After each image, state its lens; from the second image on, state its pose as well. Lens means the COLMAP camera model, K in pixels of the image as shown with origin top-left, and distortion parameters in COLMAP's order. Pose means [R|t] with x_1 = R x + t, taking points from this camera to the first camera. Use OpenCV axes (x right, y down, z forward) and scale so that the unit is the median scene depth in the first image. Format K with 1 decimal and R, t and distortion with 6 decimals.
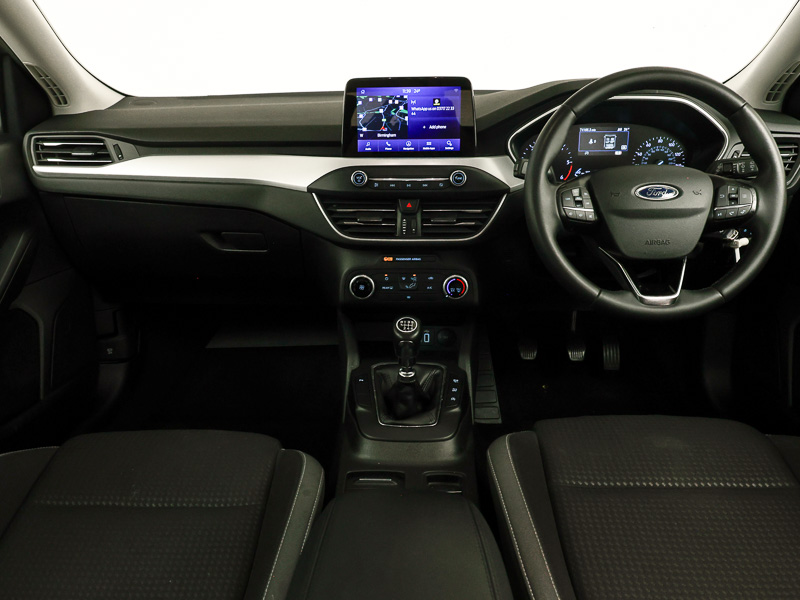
lens RADIAL K [[622.4, 0, 400.0], [0, 622.4, 300.0], [0, 0, 1]] dist [0.004968, -0.000078]
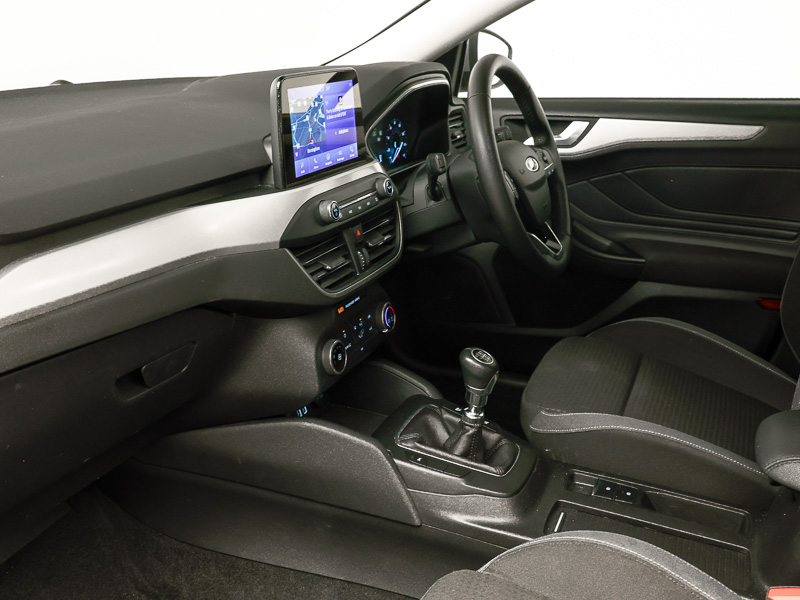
lens RADIAL K [[830.6, 0, 400.0], [0, 830.6, 300.0], [0, 0, 1]] dist [0.009017, -0.002572]
pose [[0.351469, -0.285848, 0.891494, -0.922769], [0.310069, 0.934045, 0.177248, -0.243194], [-0.883361, 0.214127, 0.416920, 0.542131]]
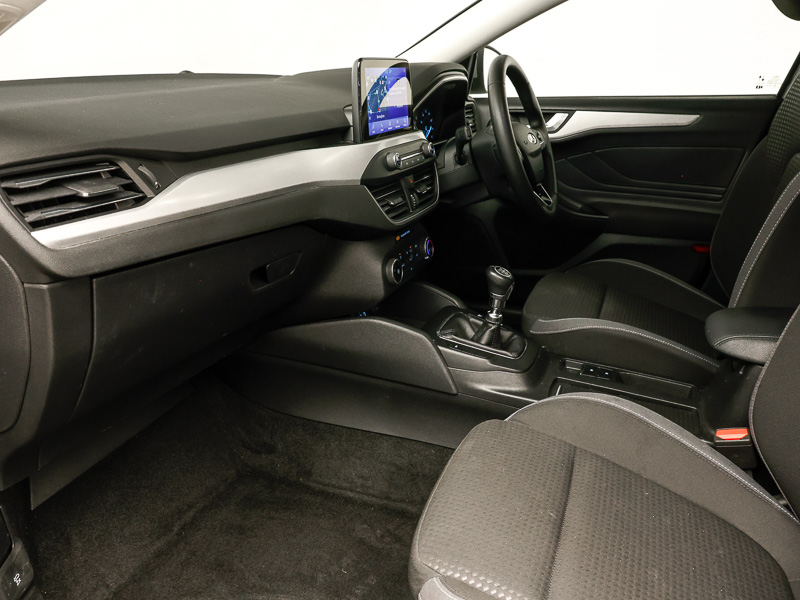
lens RADIAL K [[622.4, 0, 400.0], [0, 622.4, 300.0], [0, 0, 1]] dist [0.004968, -0.000078]
pose [[0.346885, -0.316296, 0.882965, -0.993323], [0.306138, 0.928042, 0.212173, -0.195841], [-0.886538, 0.196709, 0.418754, 0.618405]]
